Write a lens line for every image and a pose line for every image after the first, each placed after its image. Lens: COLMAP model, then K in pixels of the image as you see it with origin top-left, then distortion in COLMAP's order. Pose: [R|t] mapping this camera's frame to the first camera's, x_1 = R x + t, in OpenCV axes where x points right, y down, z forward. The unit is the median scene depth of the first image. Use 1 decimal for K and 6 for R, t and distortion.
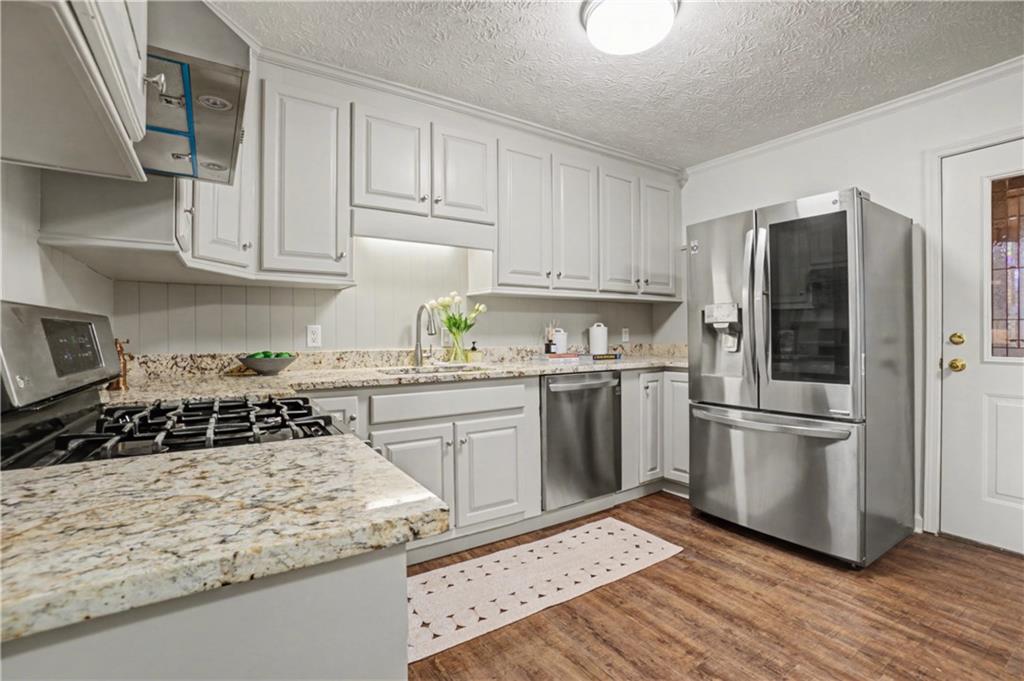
lens RADIAL K [[457.6, 0, 513.7], [0, 457.6, 336.7], [0, 0, 1]] dist [-0.055199, 0.017790]
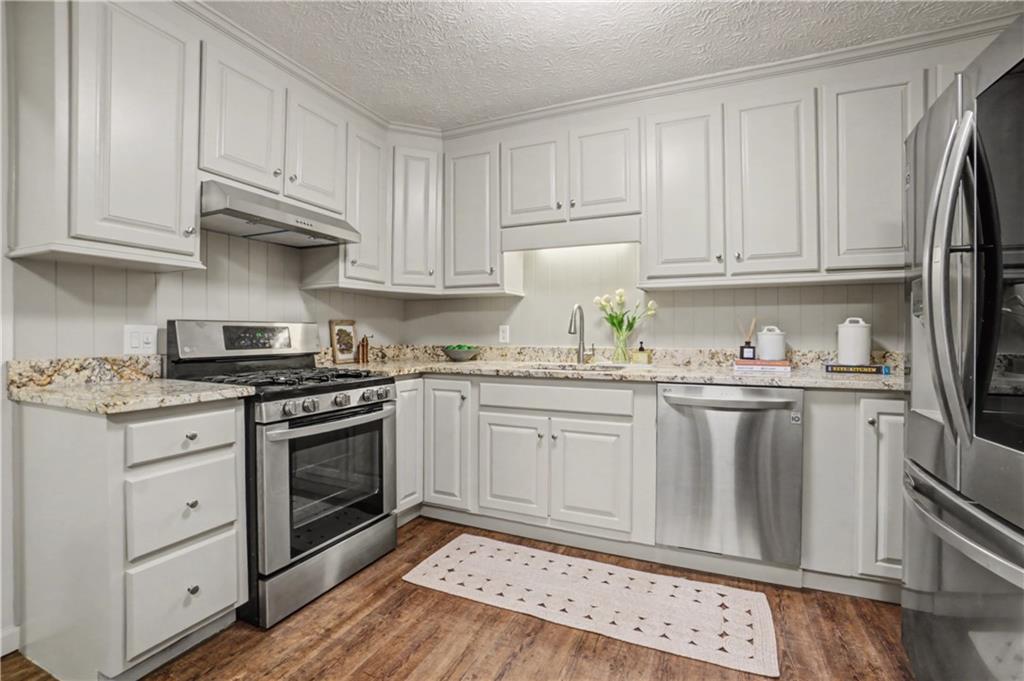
lens RADIAL K [[457.6, 0, 513.7], [0, 457.6, 336.7], [0, 0, 1]] dist [-0.055199, 0.017790]
pose [[0.542517, 0.011952, -0.839960, 0.586956], [-0.007607, 0.999928, 0.009315, -0.005638], [0.840010, 0.001336, 0.542569, 0.299860]]
